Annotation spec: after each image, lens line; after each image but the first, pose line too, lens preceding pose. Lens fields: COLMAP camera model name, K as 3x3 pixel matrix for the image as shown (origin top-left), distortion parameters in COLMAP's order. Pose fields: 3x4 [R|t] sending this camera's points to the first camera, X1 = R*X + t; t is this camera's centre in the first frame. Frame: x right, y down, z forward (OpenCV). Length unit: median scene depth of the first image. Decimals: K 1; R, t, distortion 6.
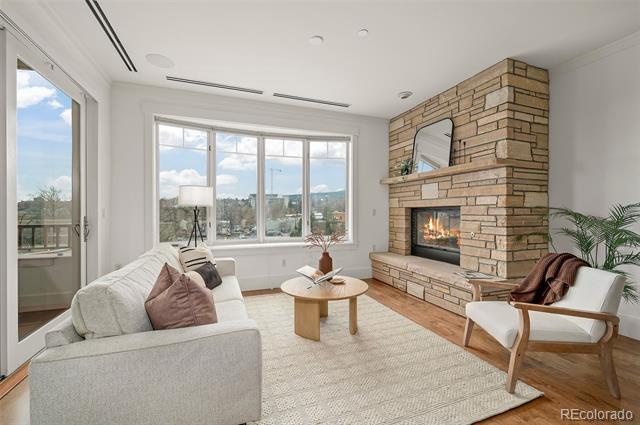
lens RADIAL K [[274.1, 0, 315.3], [0, 274.1, 211.9], [0, 0, 1]] dist [-0.003644, 0.000255]
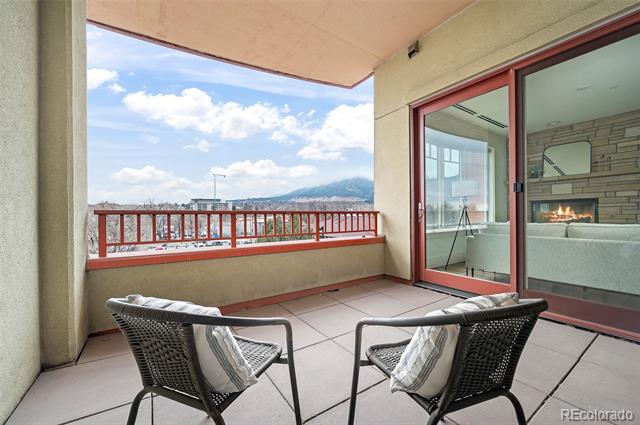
lens RADIAL K [[252.1, 0, 326.6], [0, 252.1, 213.0], [0, 0, 1]] dist [0.001043, 0.000566]
pose [[0.961404, -0.002310, 0.275130, -1.321551], [0.006025, 0.999902, -0.012660, 0.072066], [-0.275074, 0.013830, 0.961324, 0.046787]]
